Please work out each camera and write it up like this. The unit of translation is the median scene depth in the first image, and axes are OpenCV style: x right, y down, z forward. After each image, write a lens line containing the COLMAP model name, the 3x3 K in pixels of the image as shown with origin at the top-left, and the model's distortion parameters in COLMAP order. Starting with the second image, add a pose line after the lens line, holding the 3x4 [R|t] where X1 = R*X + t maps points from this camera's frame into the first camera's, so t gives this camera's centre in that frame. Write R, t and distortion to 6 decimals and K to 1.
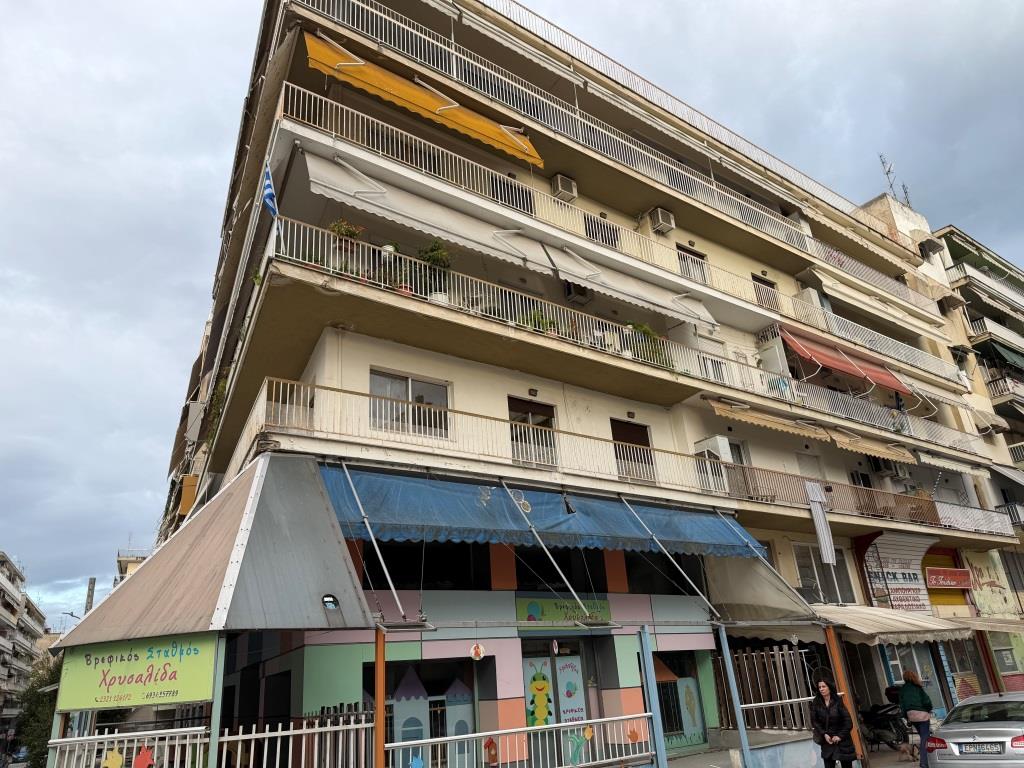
lens RADIAL K [[717.1, 0, 514.1], [0, 717.1, 383.5], [0, 0, 1]] dist [0.005522, -0.001408]
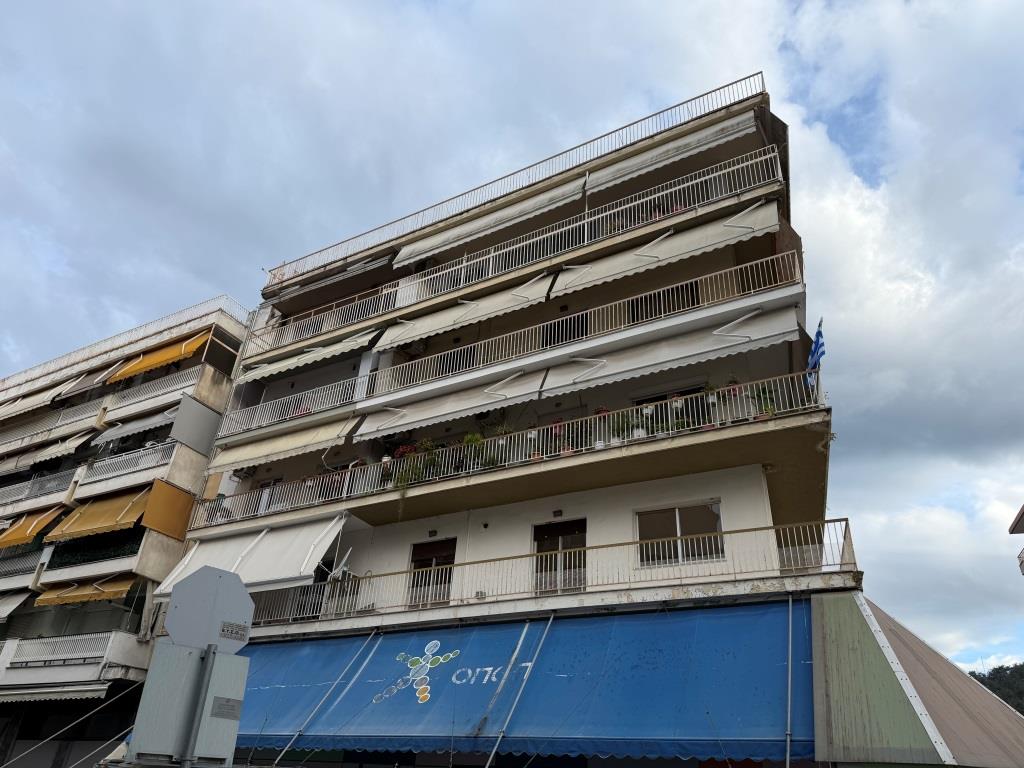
lens RADIAL K [[717.1, 0, 515.3], [0, 717.1, 385.5], [0, 0, 1]] dist [0.005522, -0.001408]
pose [[0.405111, -0.434133, -0.804620, 0.889456], [0.248075, 0.899250, -0.360289, 0.194275], [0.879968, -0.053649, 0.471994, 0.509640]]
